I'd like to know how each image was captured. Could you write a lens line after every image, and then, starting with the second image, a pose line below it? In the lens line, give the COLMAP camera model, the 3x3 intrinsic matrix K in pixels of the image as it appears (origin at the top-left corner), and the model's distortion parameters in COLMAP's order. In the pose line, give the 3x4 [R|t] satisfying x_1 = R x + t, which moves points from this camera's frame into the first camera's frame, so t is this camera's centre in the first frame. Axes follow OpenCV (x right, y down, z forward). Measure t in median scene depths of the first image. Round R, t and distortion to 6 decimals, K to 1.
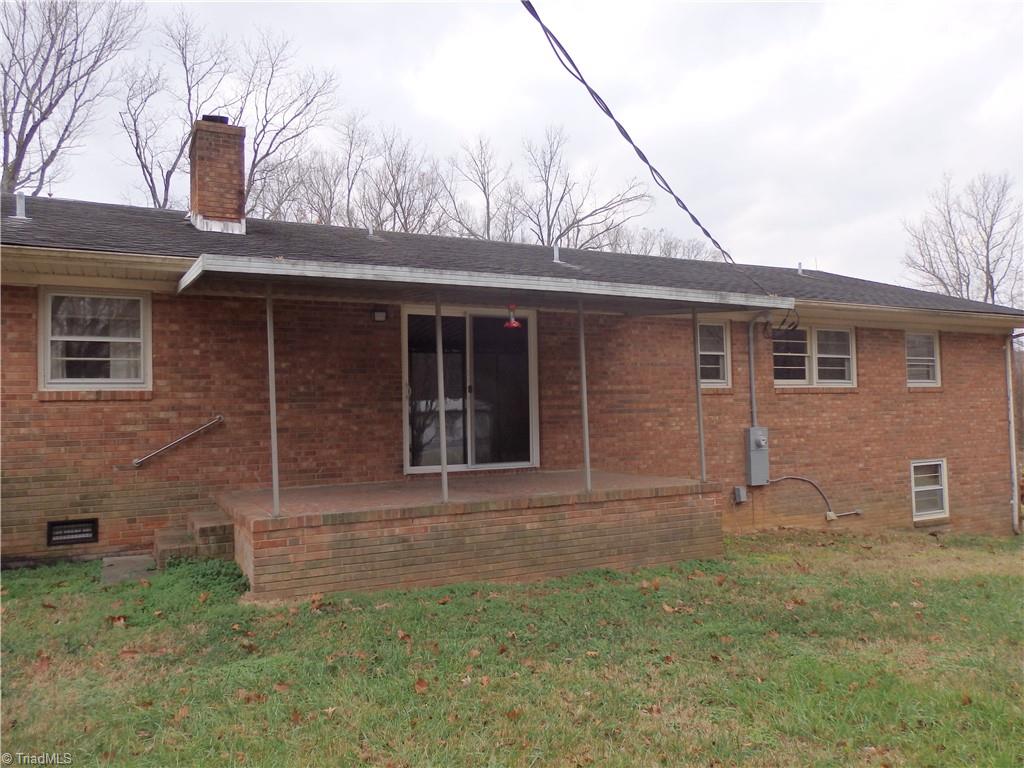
lens RADIAL K [[756.7, 0, 512.7], [0, 756.7, 386.6], [0, 0, 1]] dist [-0.001858, 0.013539]
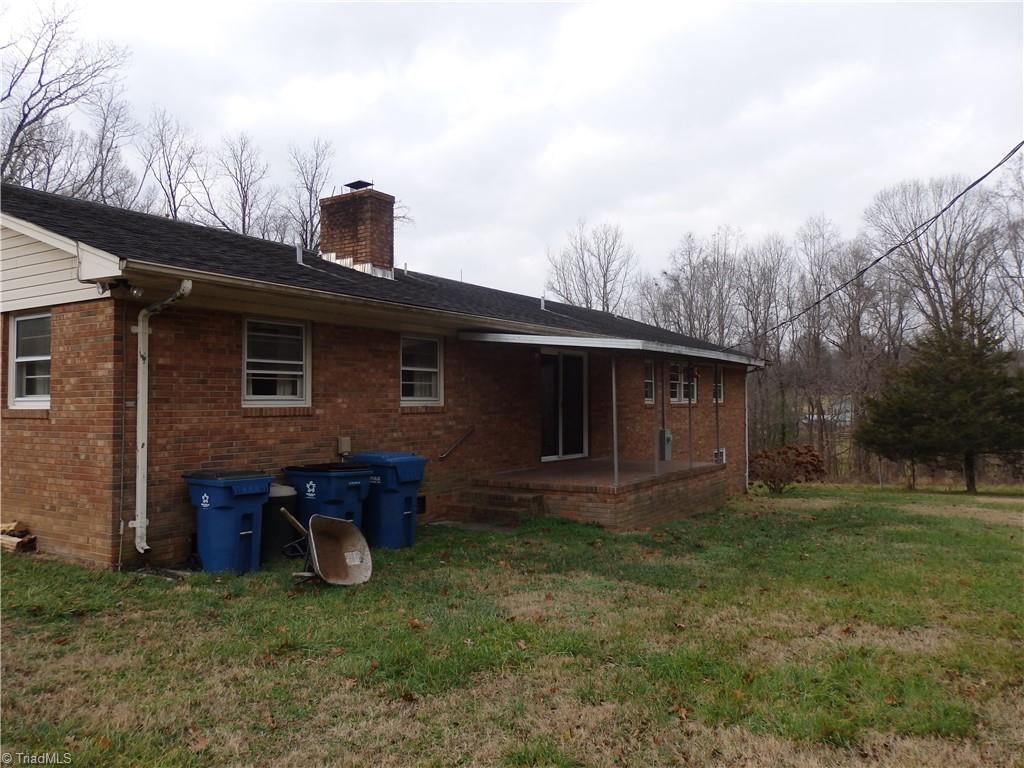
lens RADIAL K [[756.7, 0, 510.4], [0, 756.7, 382.9], [0, 0, 1]] dist [-0.001858, 0.013539]
pose [[0.874188, 0.032504, 0.484498, -0.866572], [-0.035693, 0.999359, -0.002644, -0.031766], [-0.484273, -0.014982, 0.874788, -0.249715]]
